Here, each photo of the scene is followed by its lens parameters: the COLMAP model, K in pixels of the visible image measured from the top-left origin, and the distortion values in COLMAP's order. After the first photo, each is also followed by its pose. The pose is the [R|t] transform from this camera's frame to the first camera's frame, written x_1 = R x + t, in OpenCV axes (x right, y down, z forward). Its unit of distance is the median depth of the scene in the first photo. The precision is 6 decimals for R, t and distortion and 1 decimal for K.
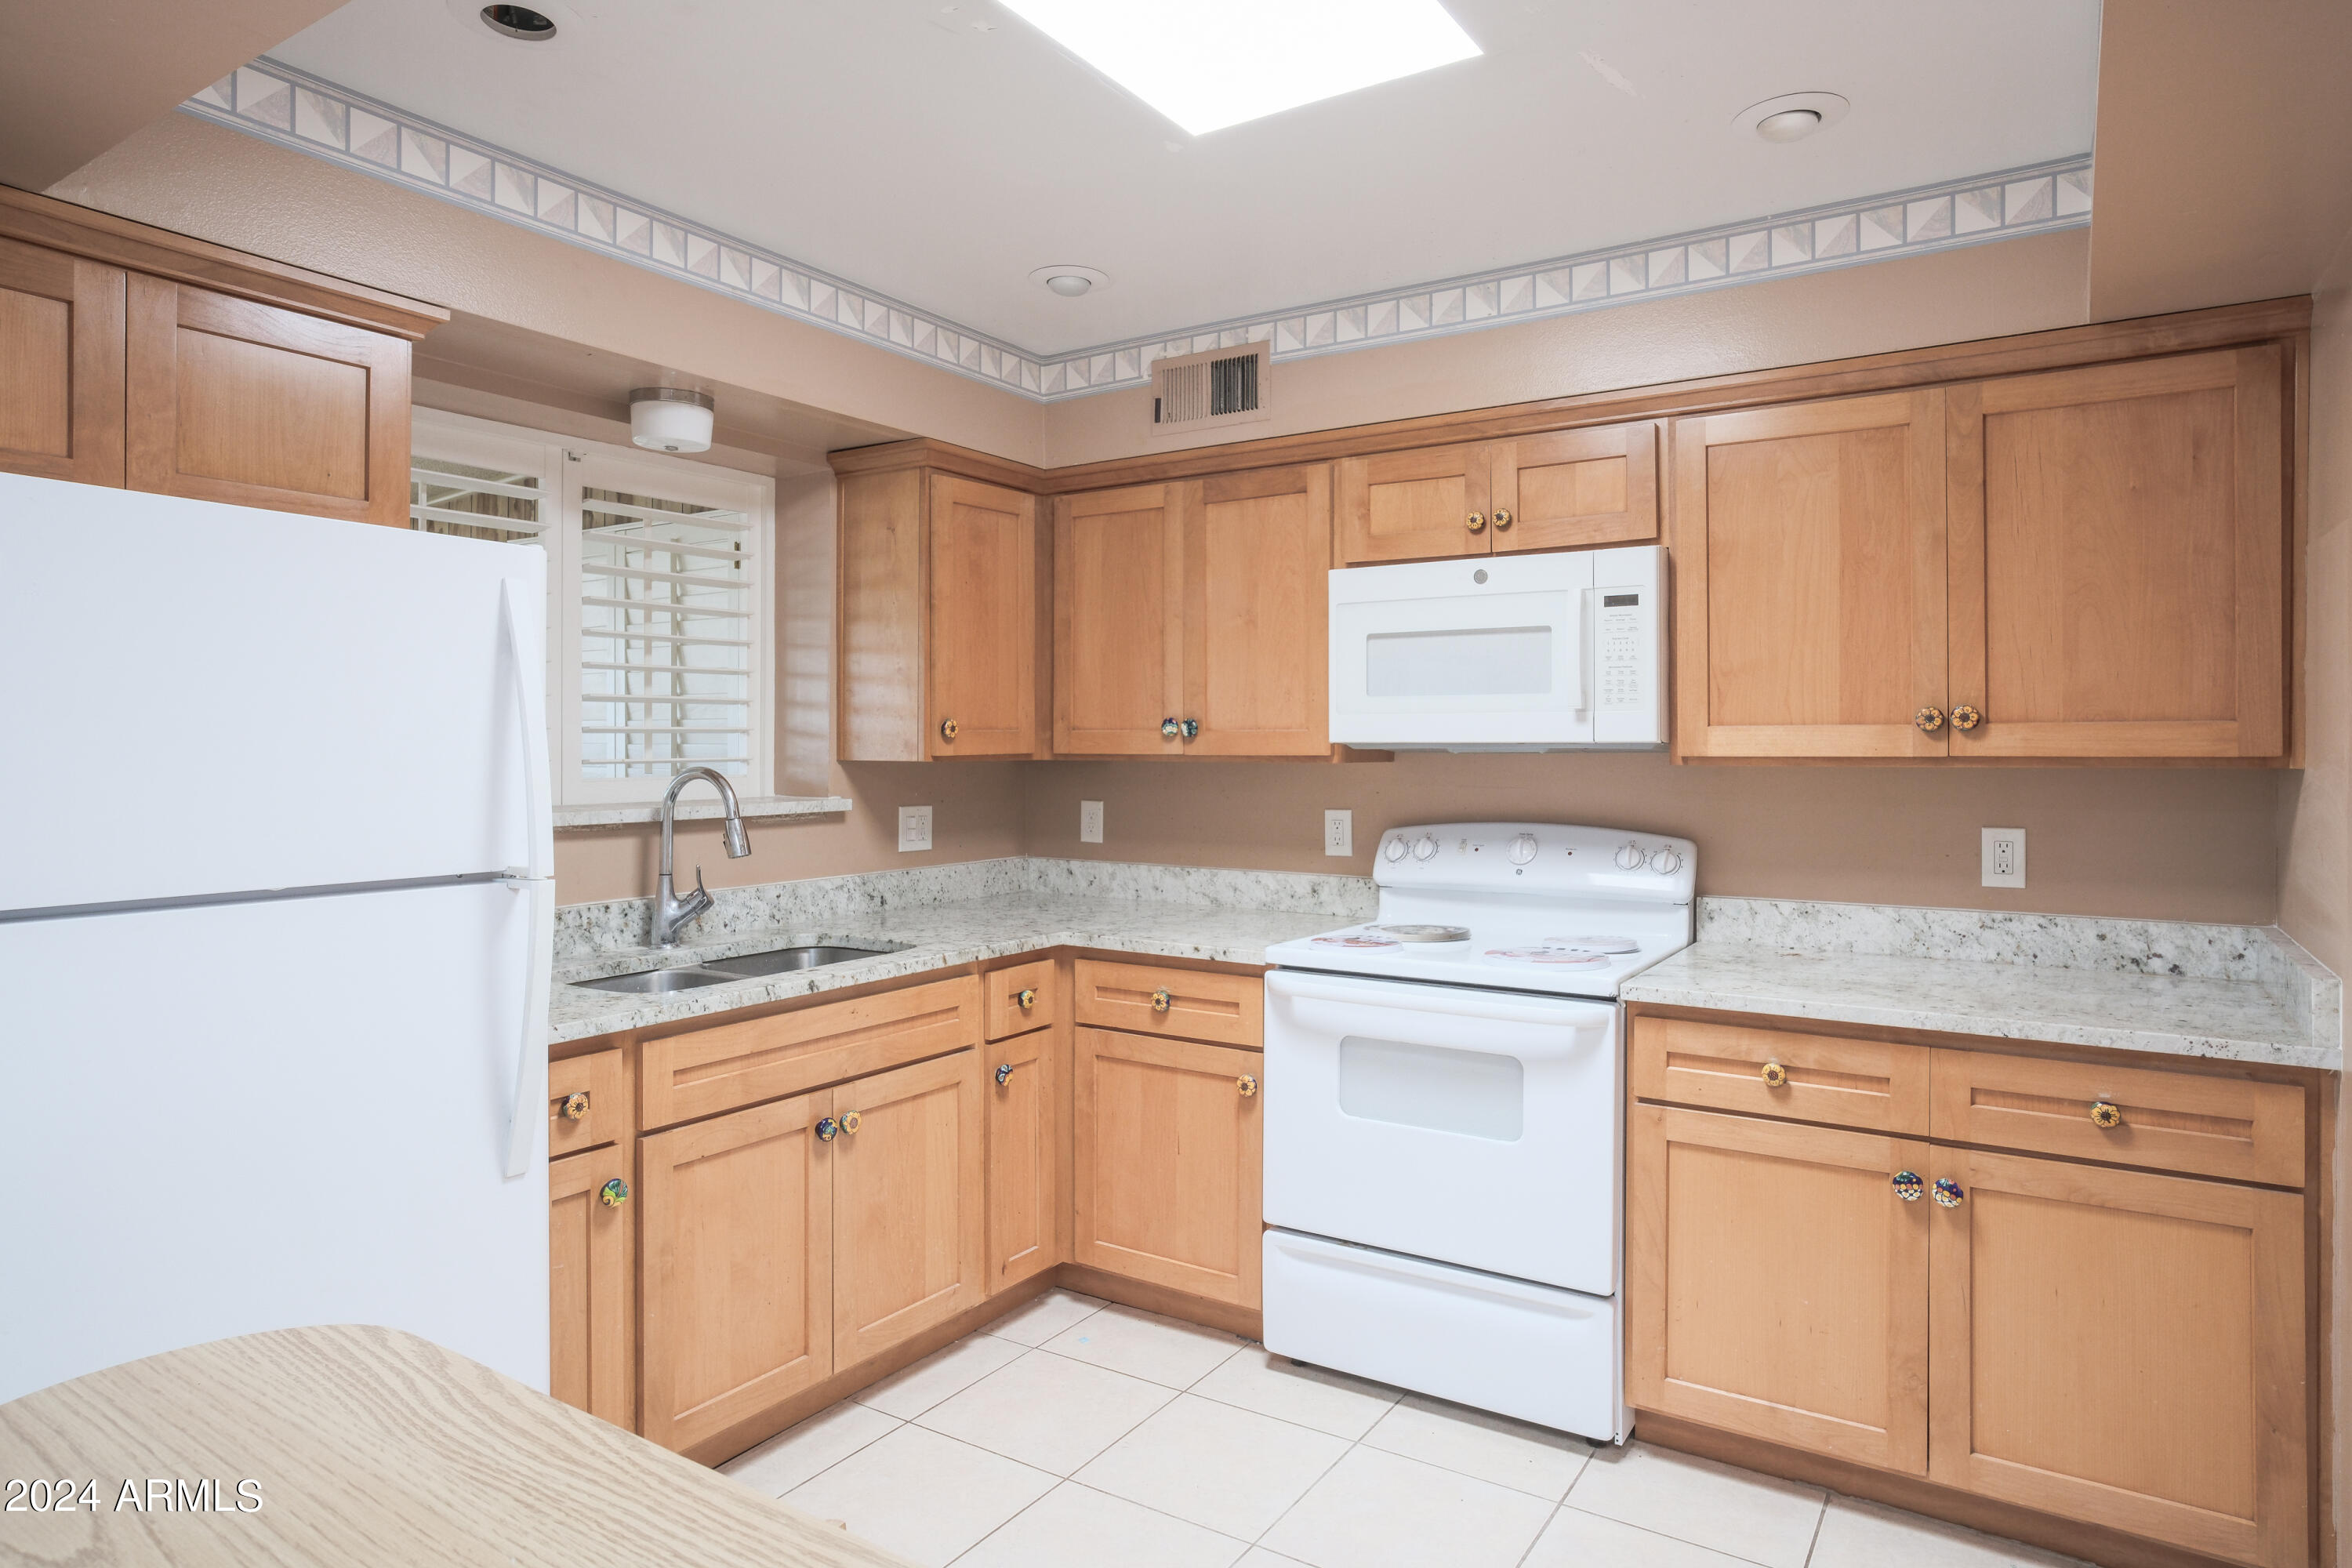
lens RADIAL K [[1366.3, 0, 1179.7], [0, 1366.3, 742.7], [0, 0, 1]] dist [-0.029933, 0.001898]
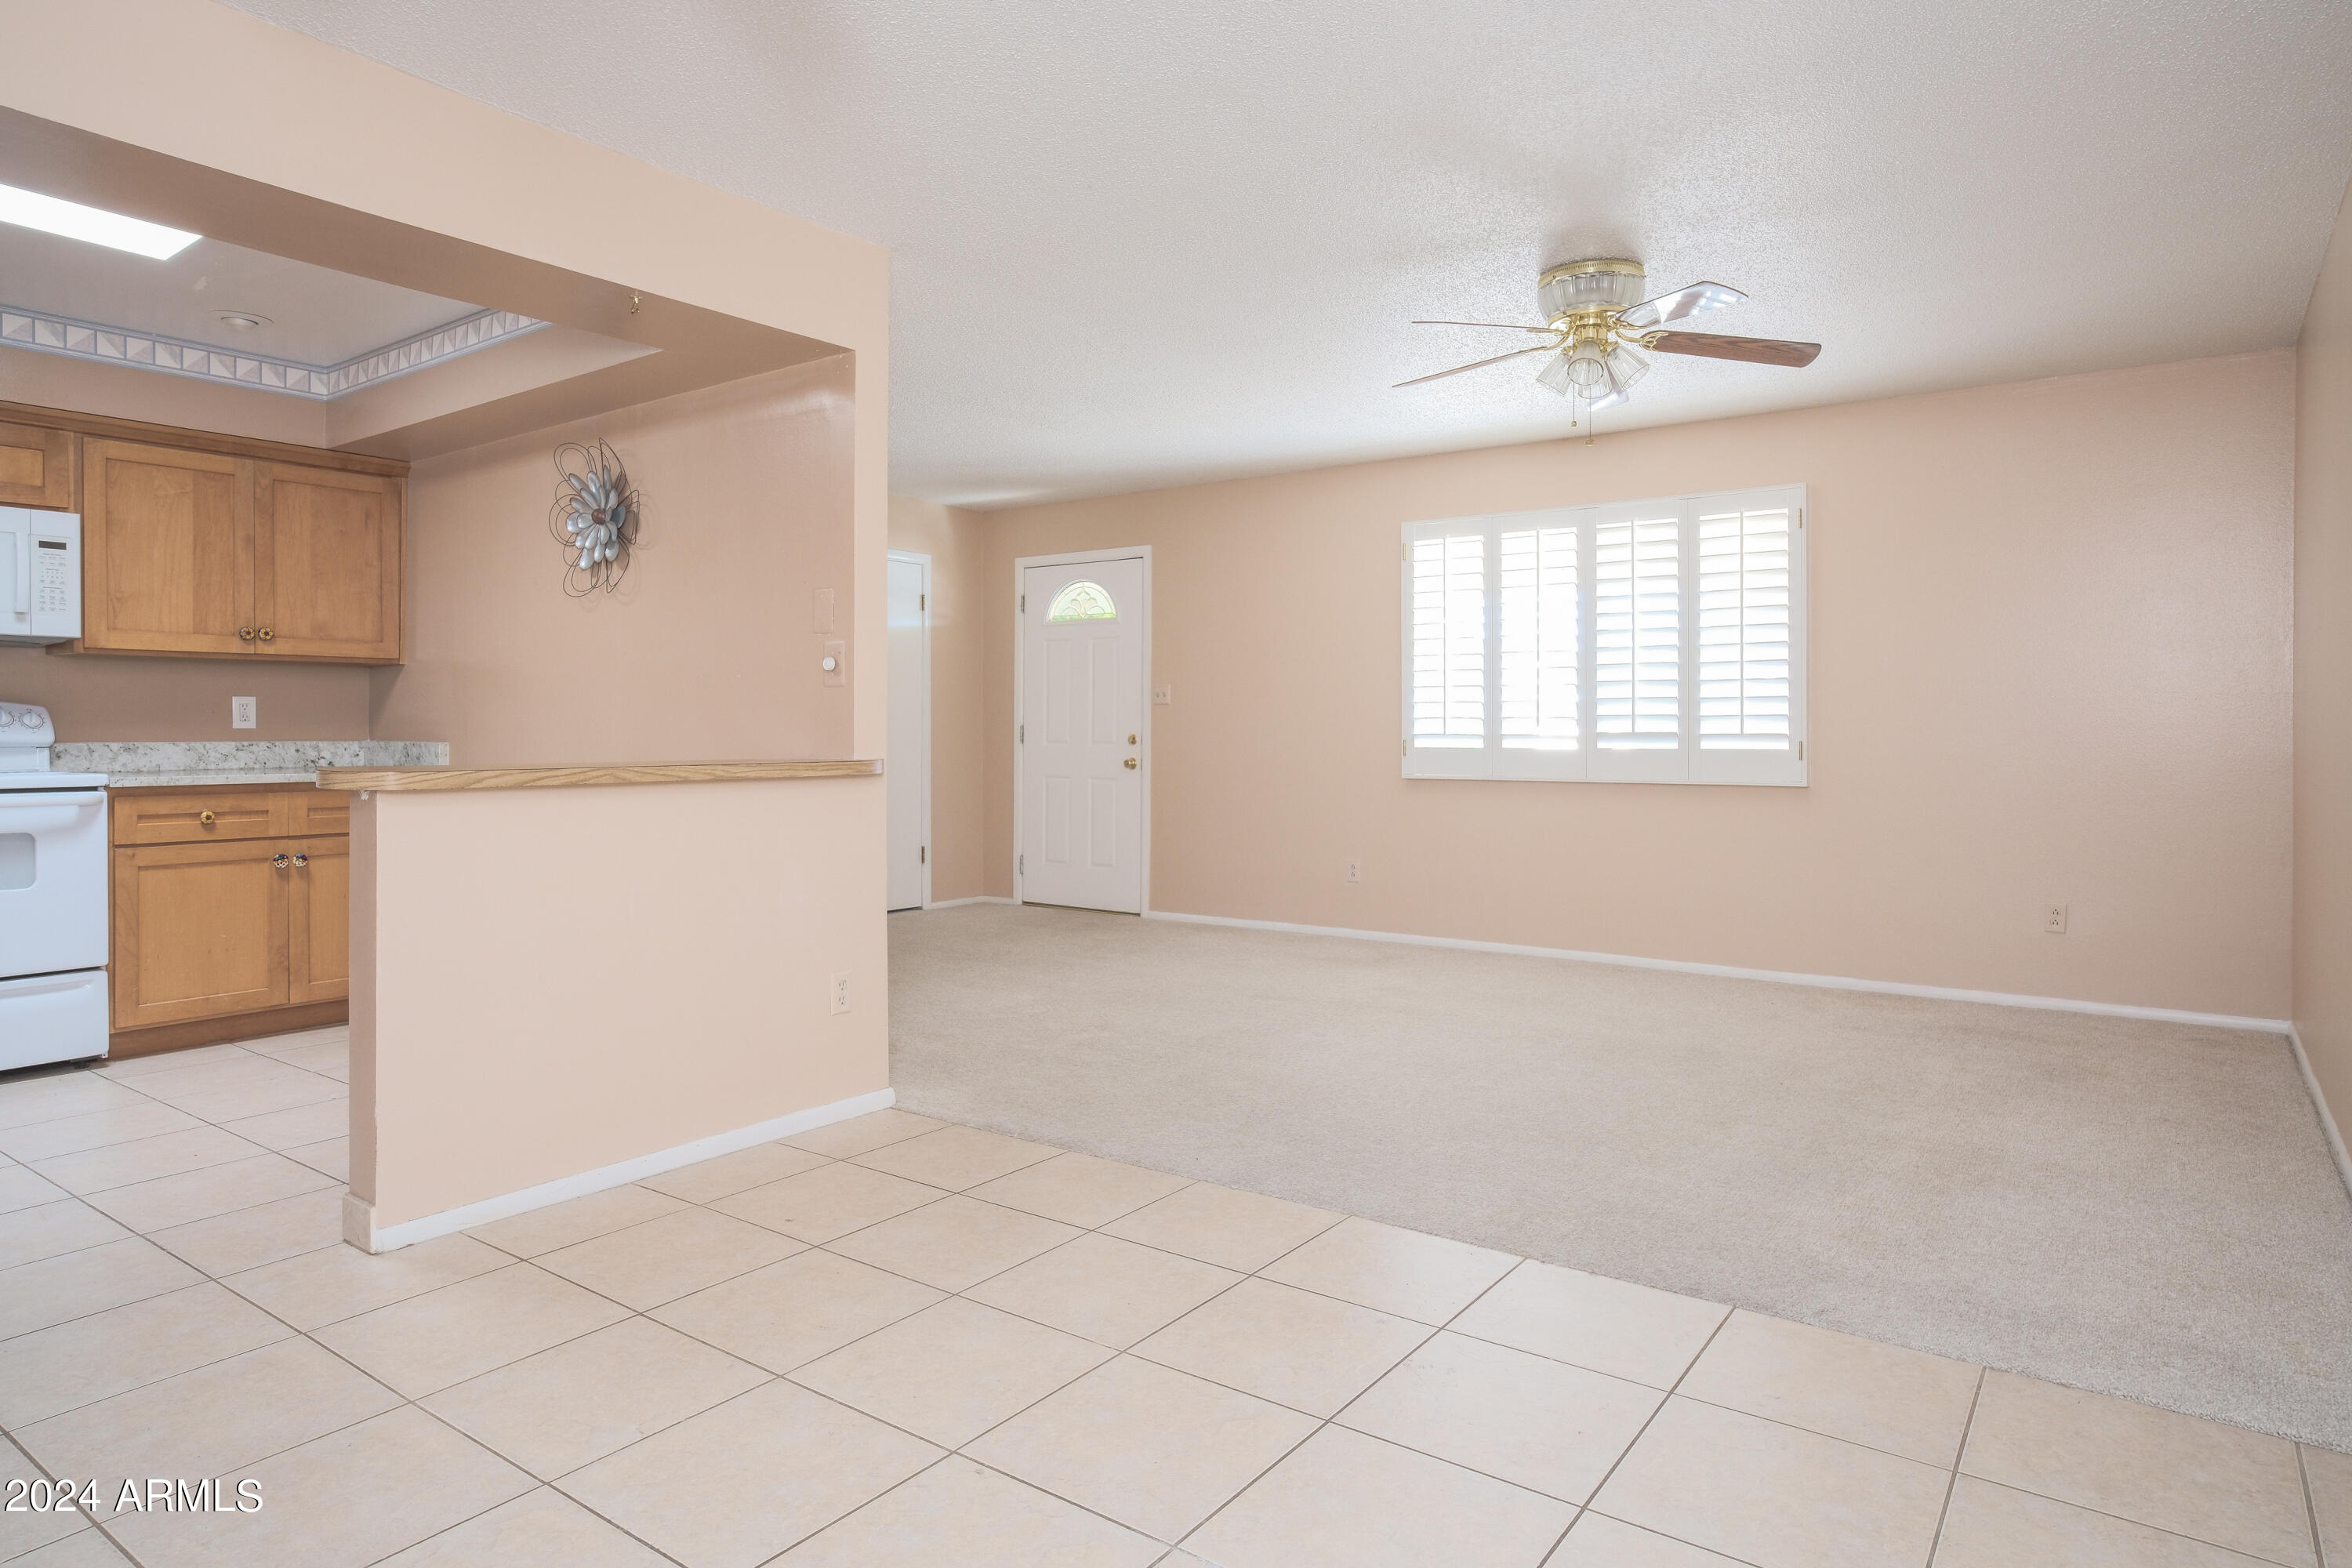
lens RADIAL K [[1366.3, 0, 1179.7], [0, 1366.3, 742.7], [0, 0, 1]] dist [-0.029933, 0.001898]
pose [[0.047747, -0.006521, 0.998838, -1.260651], [-0.005646, 0.999961, 0.006798, 0.114249], [-0.998843, -0.005964, 0.047709, -0.397090]]
